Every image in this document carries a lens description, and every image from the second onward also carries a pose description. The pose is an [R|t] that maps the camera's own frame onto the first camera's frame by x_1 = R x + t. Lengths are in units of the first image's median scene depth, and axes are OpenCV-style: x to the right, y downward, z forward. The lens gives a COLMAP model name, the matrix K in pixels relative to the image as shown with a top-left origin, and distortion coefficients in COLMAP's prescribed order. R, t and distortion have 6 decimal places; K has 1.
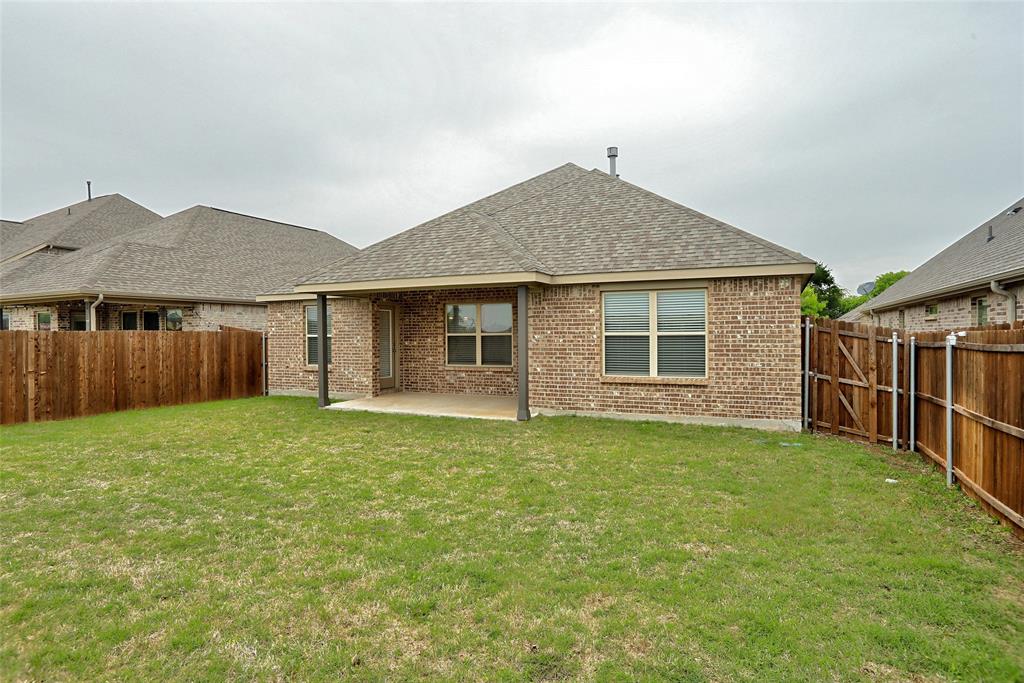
lens RADIAL K [[589.1, 0, 517.5], [0, 589.1, 337.1], [0, 0, 1]] dist [-0.039844, 0.000595]
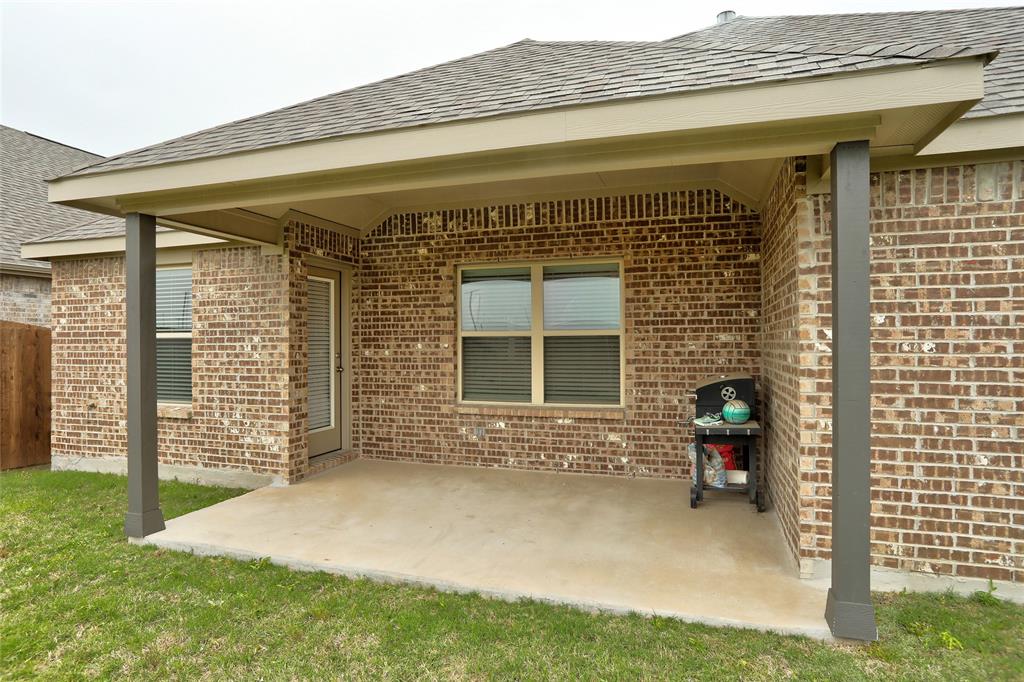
lens RADIAL K [[585.9, 0, 505.5], [0, 585.9, 336.8], [0, 0, 1]] dist [-0.050558, 0.039127]
pose [[0.994458, 0.004386, 0.105047, -0.138823], [-0.002685, 0.999863, -0.016332, 0.005181], [-0.105104, 0.015959, 0.994333, 0.575637]]
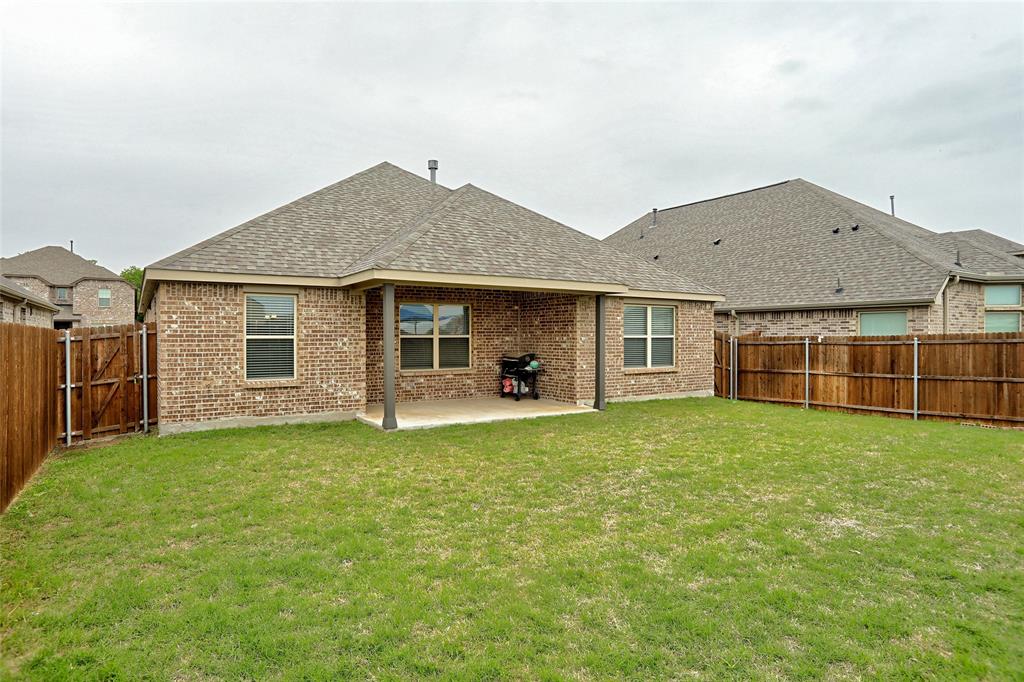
lens RADIAL K [[585.9, 0, 505.5], [0, 585.9, 336.8], [0, 0, 1]] dist [-0.050558, 0.039127]
pose [[0.529452, 0.005367, 0.848323, -0.820808], [0.001955, 0.999970, -0.007547, 0.003287], [-0.848337, 0.005654, 0.529426, 0.415849]]
